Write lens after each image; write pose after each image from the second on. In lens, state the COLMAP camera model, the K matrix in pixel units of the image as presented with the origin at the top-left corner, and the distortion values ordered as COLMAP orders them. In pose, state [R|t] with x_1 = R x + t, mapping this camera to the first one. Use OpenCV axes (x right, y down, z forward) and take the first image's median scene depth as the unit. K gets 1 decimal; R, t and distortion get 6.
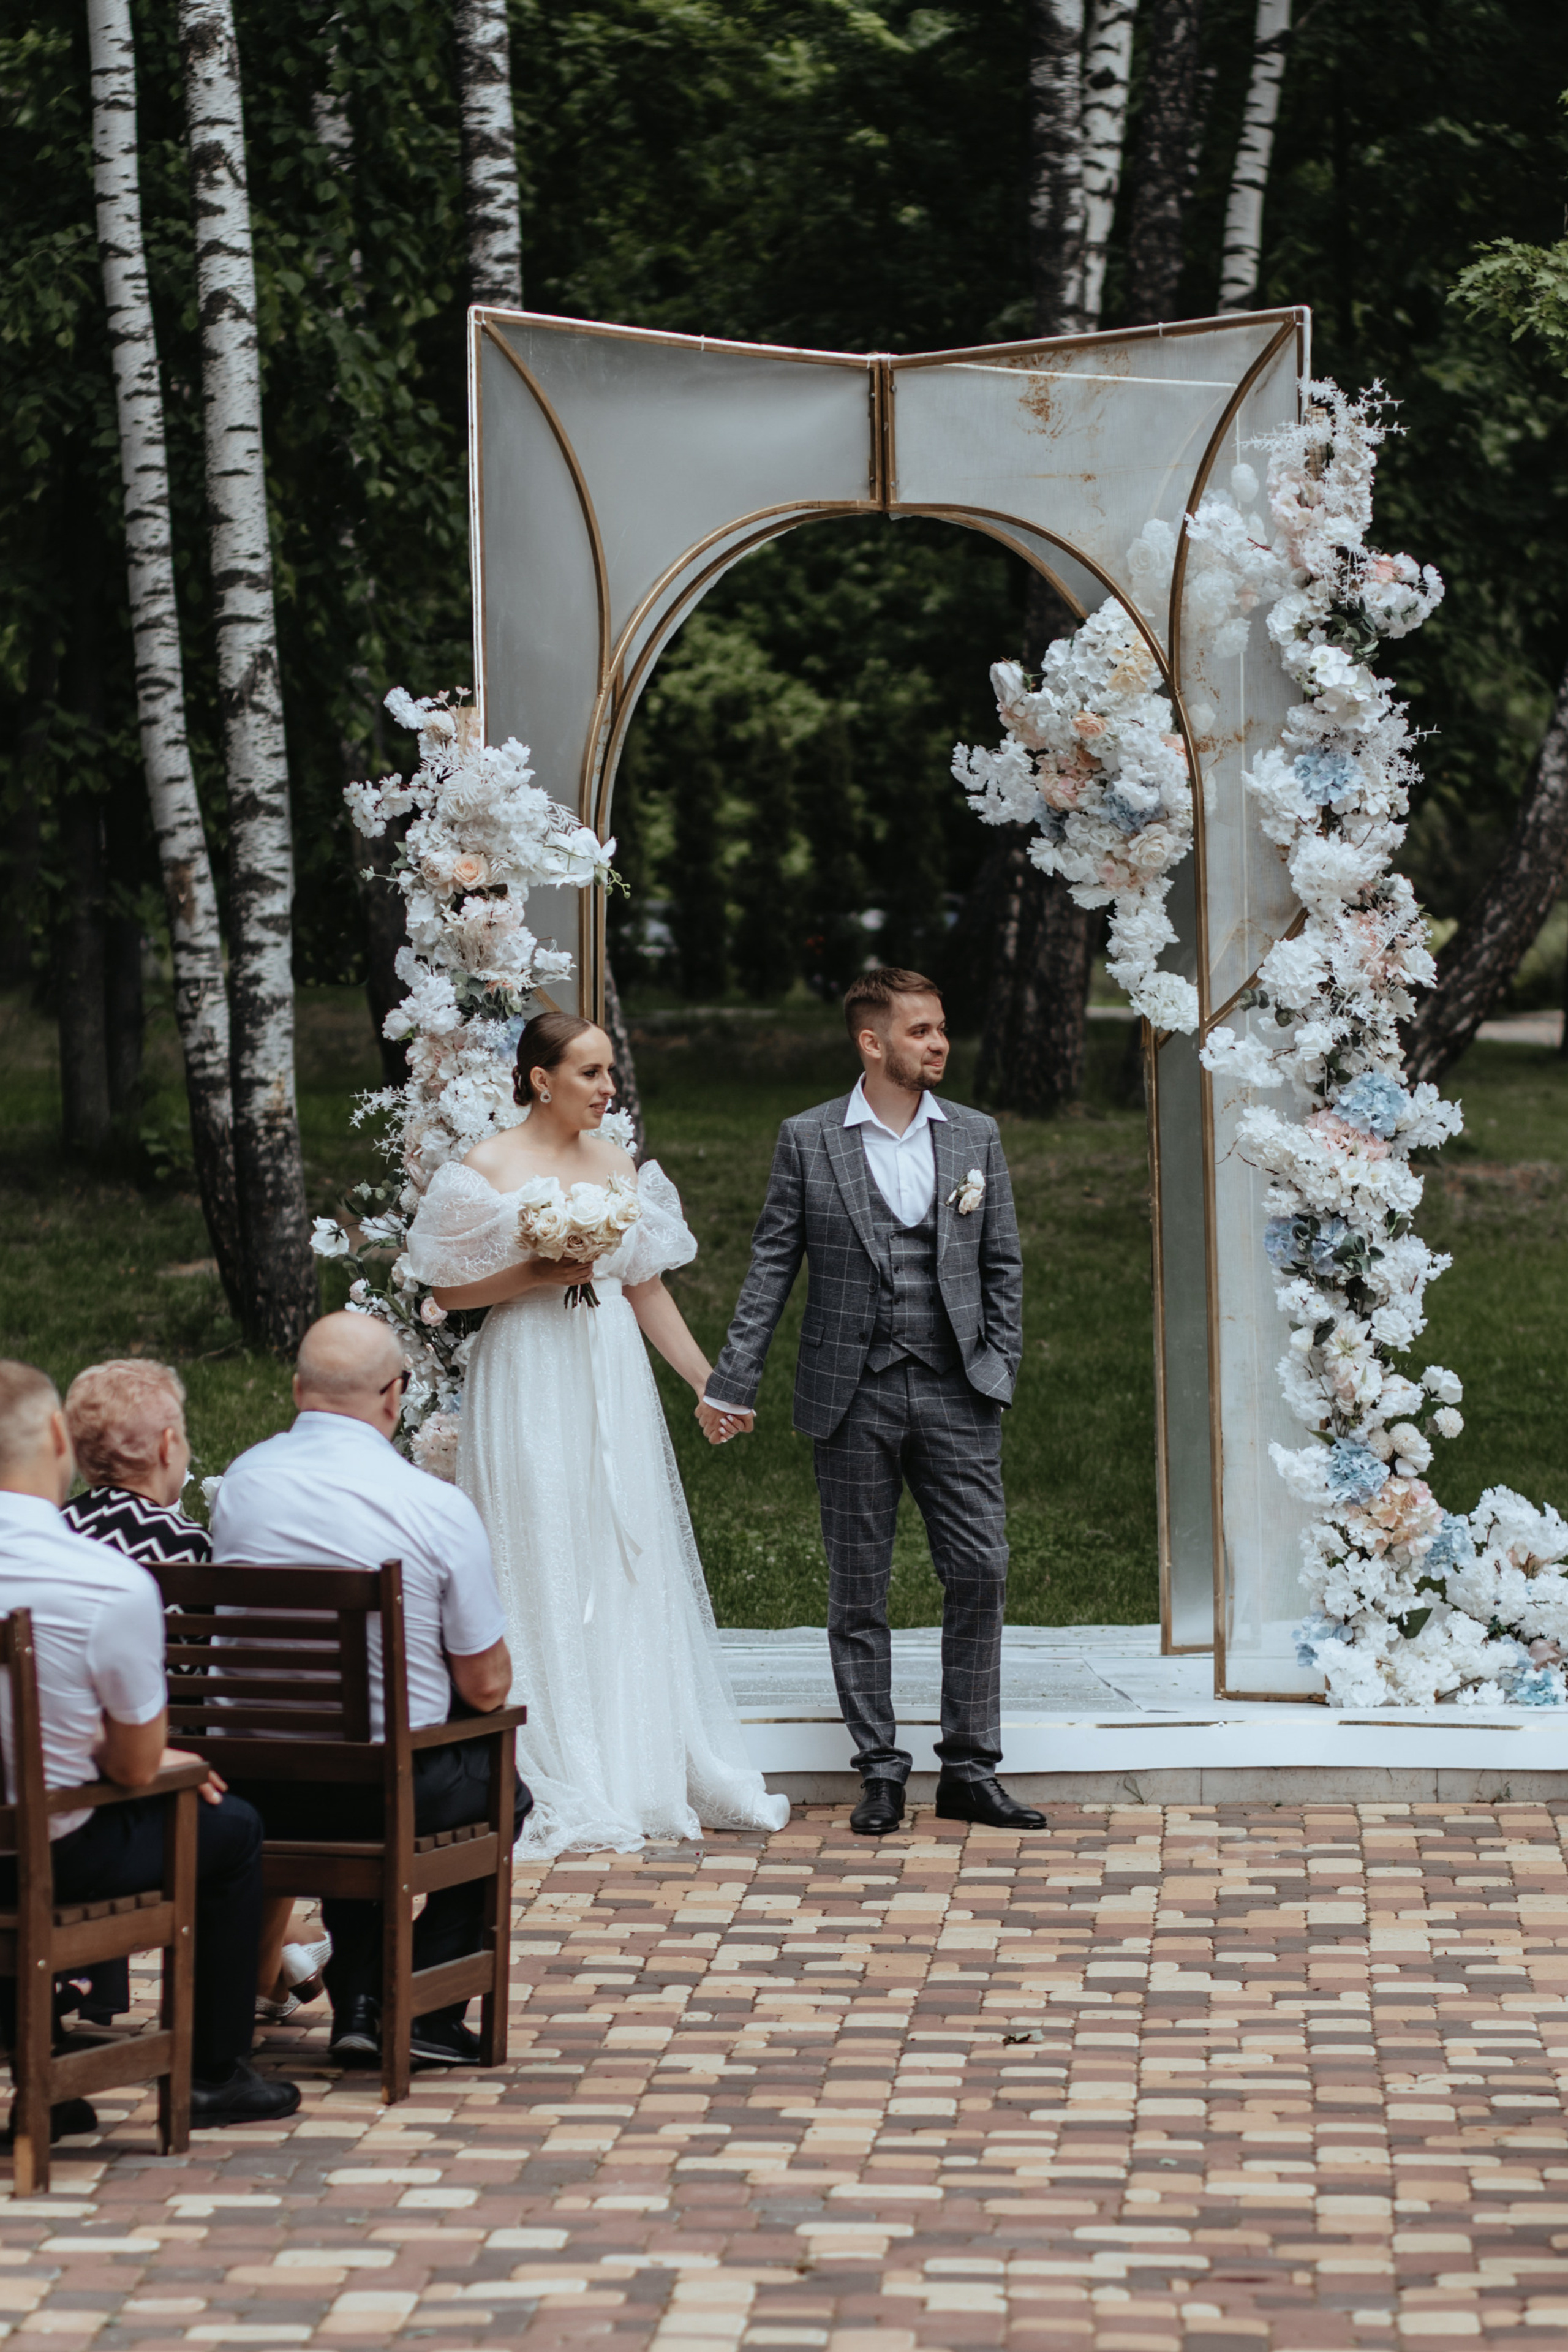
lens RADIAL K [[8207.0, 0, 784.0], [0, 8207.0, 1176.0], [0, 0, 1]] dist [-0.073345, 0.533957]
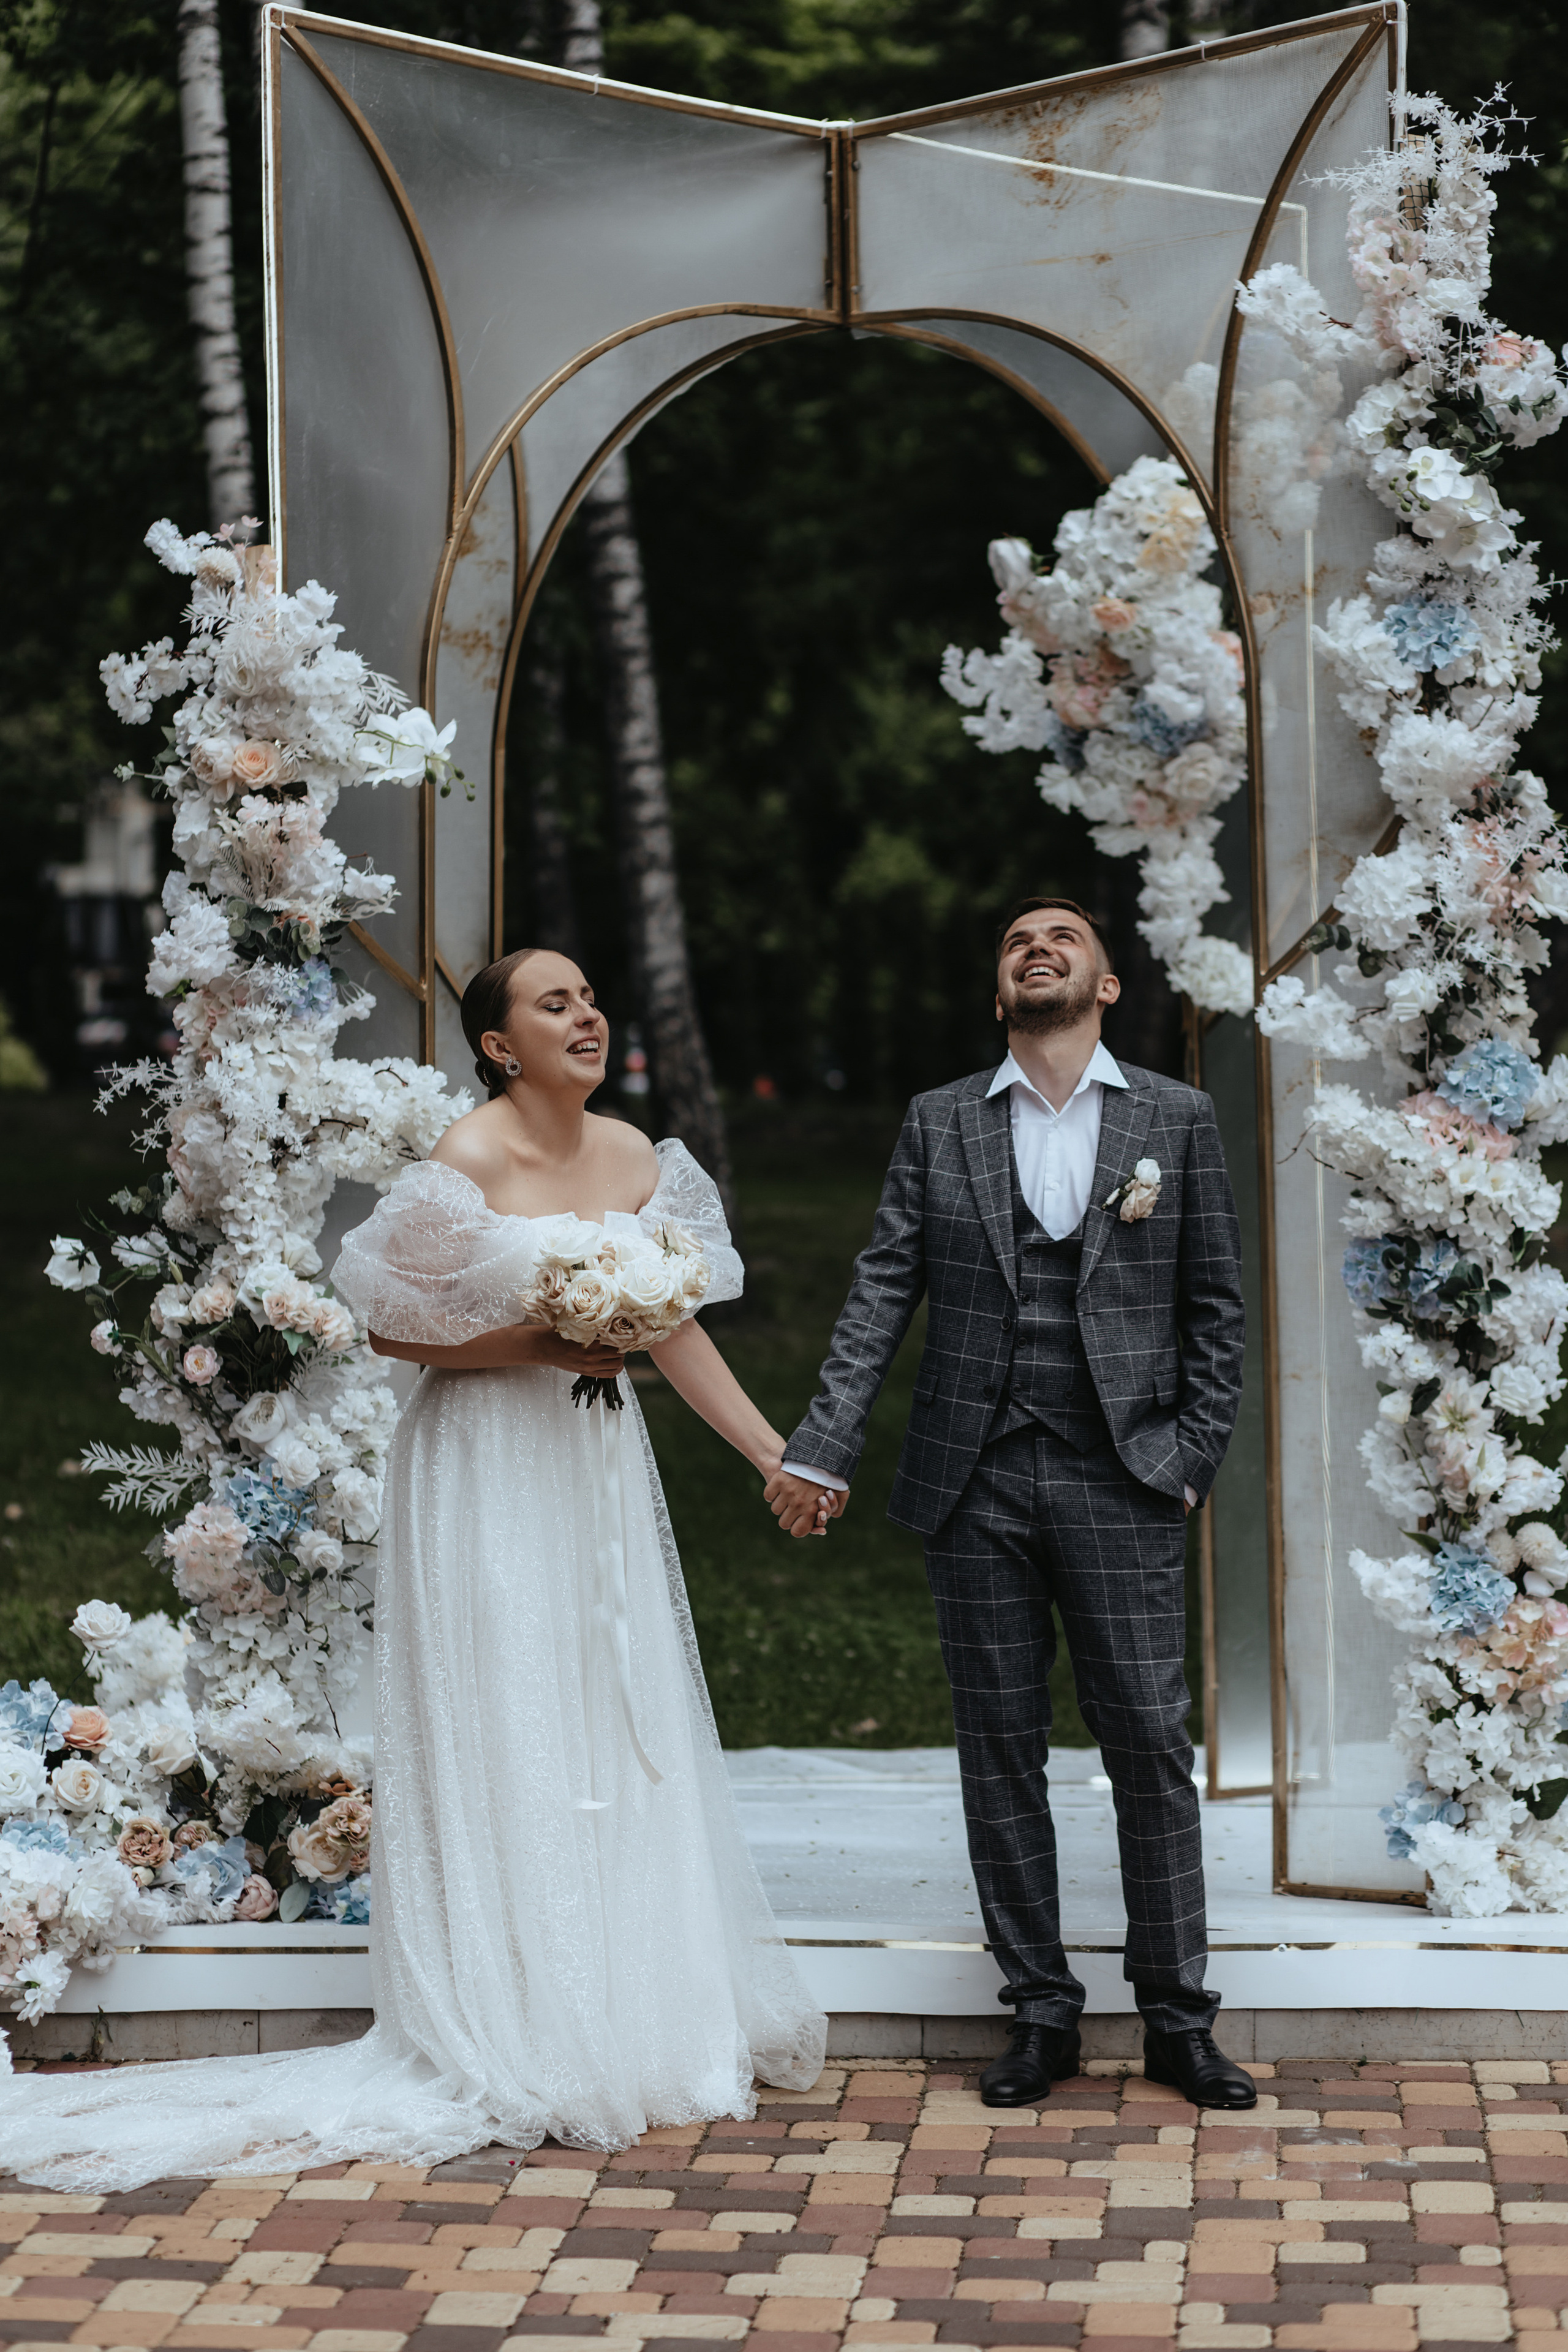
lens RADIAL K [[5432.5, 0, 784.0], [0, 5432.5, 1176.0], [0, 0, 1]] dist [-0.042637, 0.257190]
pose [[0.999275, 0.001842, -0.038021, 0.027350], [-0.002488, 0.999853, -0.016944, 0.007757], [0.037985, 0.017027, 0.999133, 0.517209]]
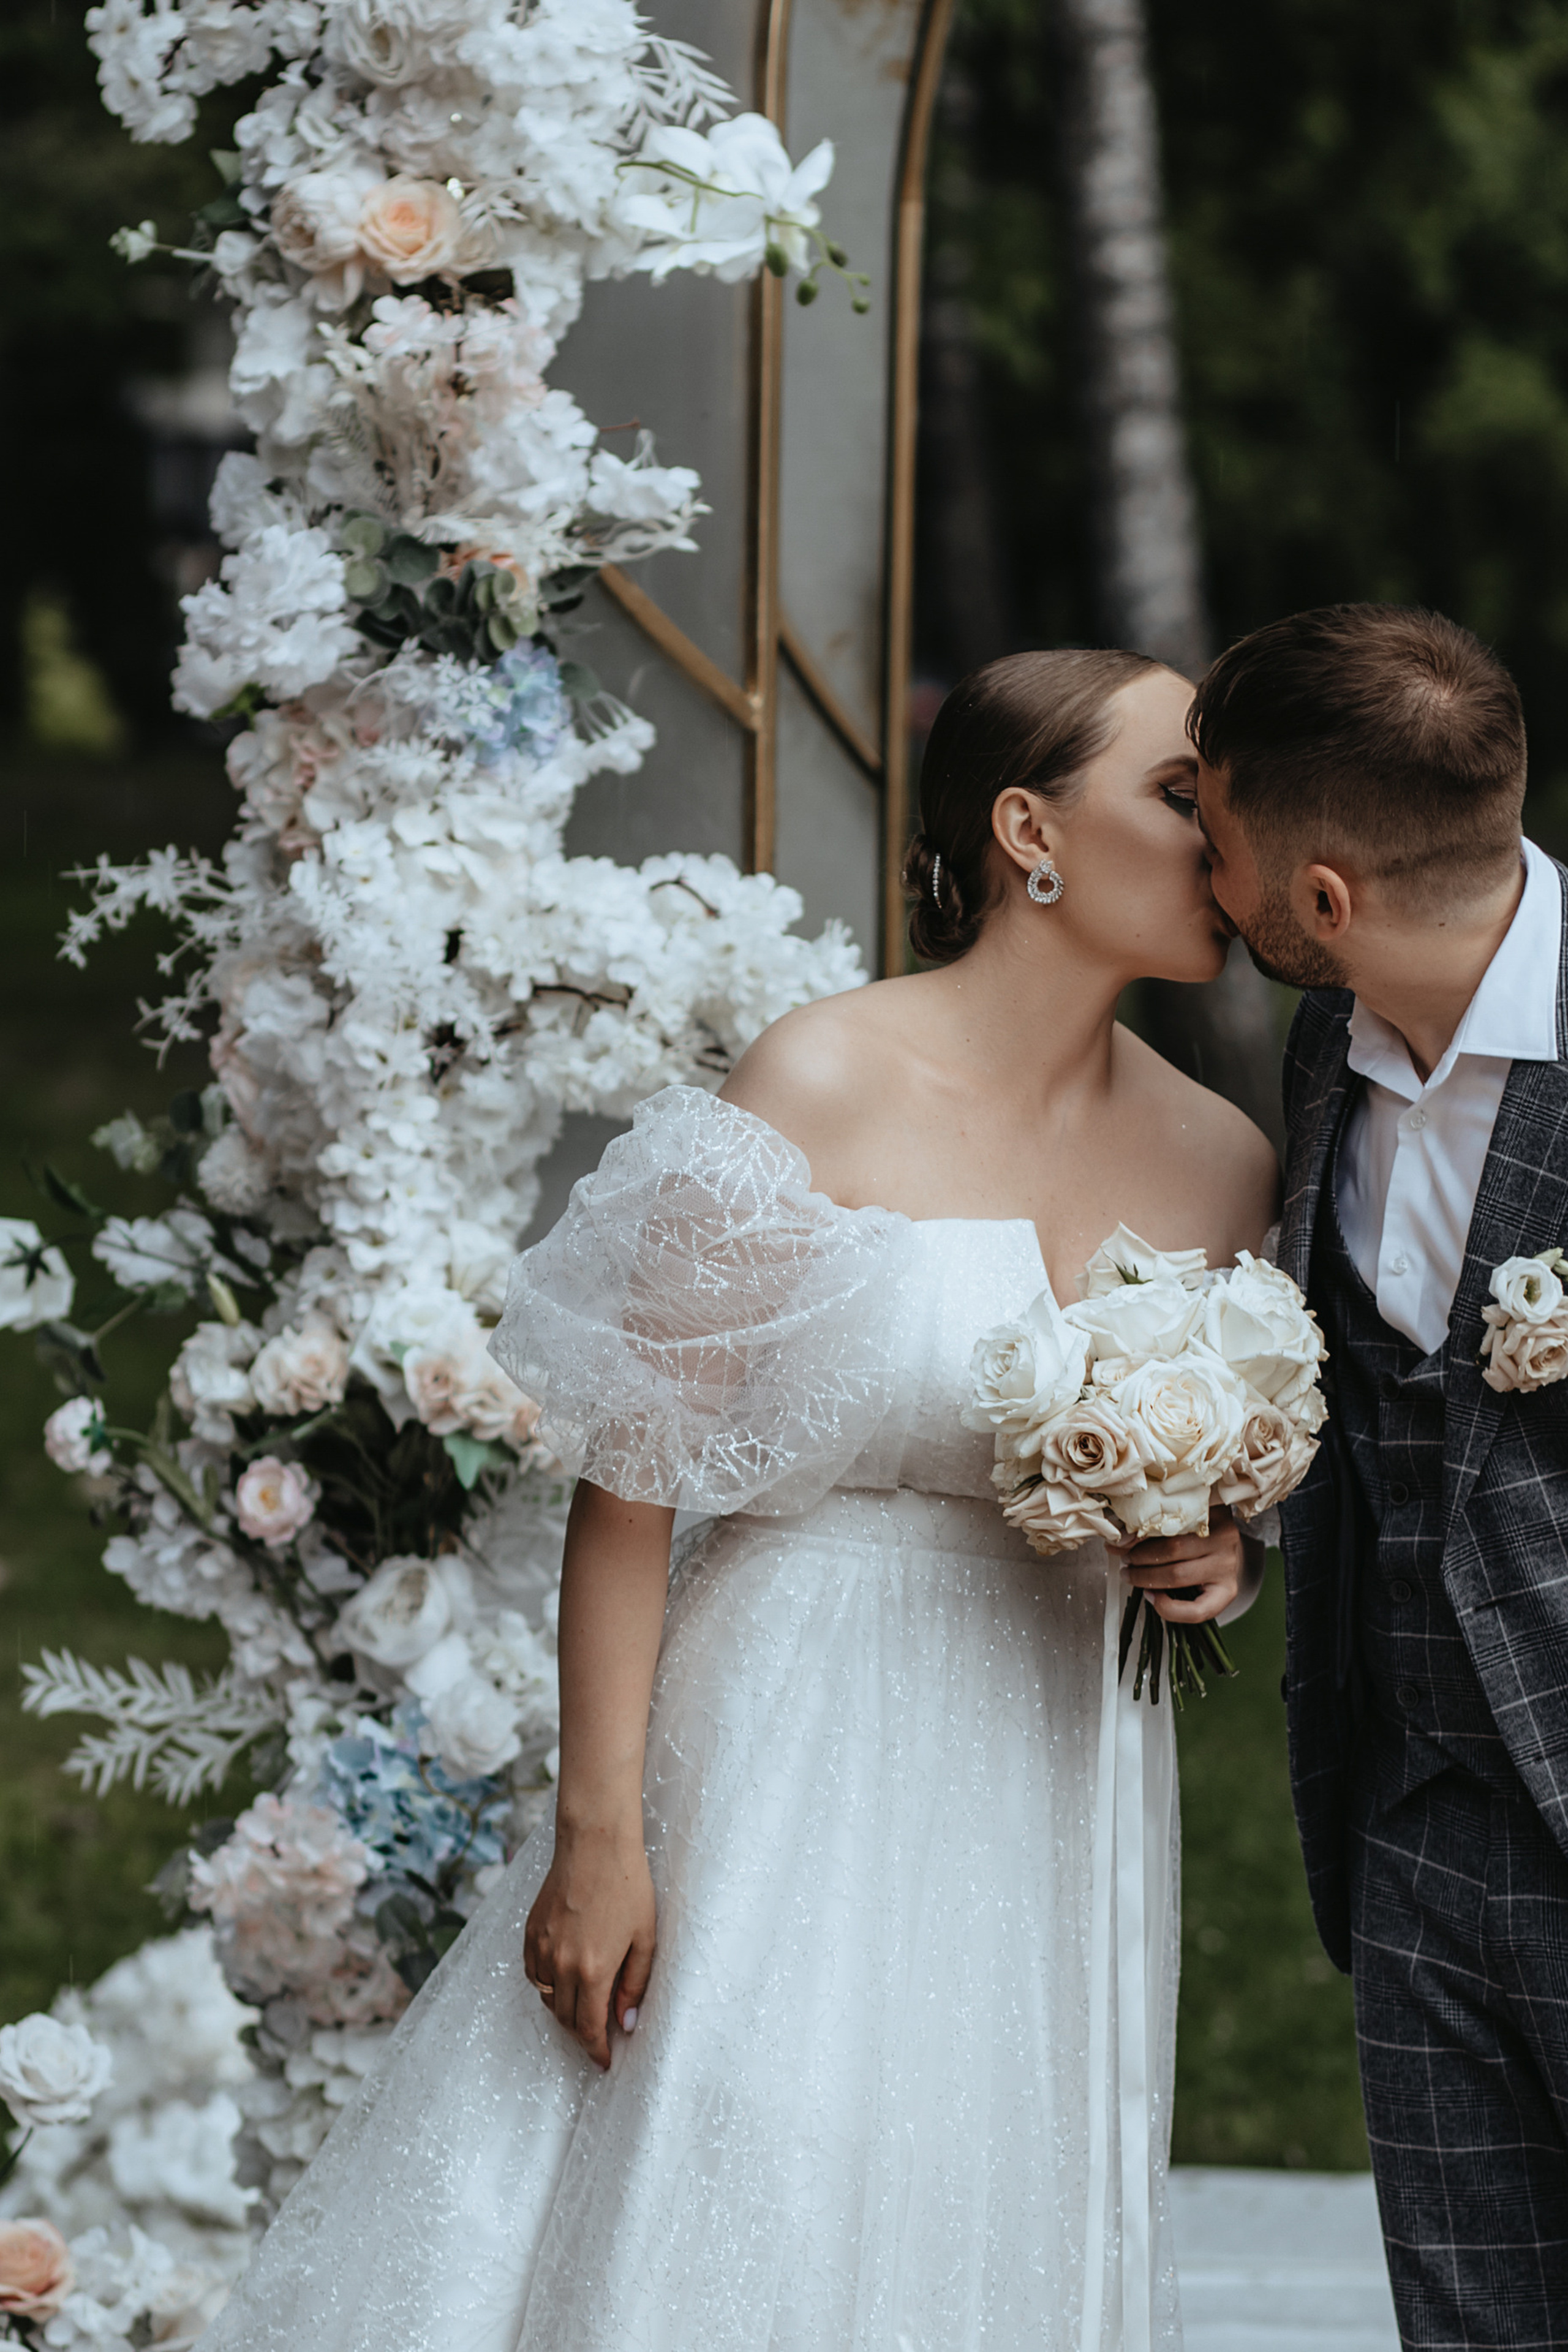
lens RADIAL K [[8207.0, 0, 784.0], [0, 8207.0, 1176.0], [0, 0, 1]] dist [-0.073345, 0.533957]
pose [[0.995161, 0.021244, -0.095935, 0.011532], [-0.019081, 0.999544, 0.023407, -0.005643], [0.096389, -0.021463, 0.995112, 0.655883]]
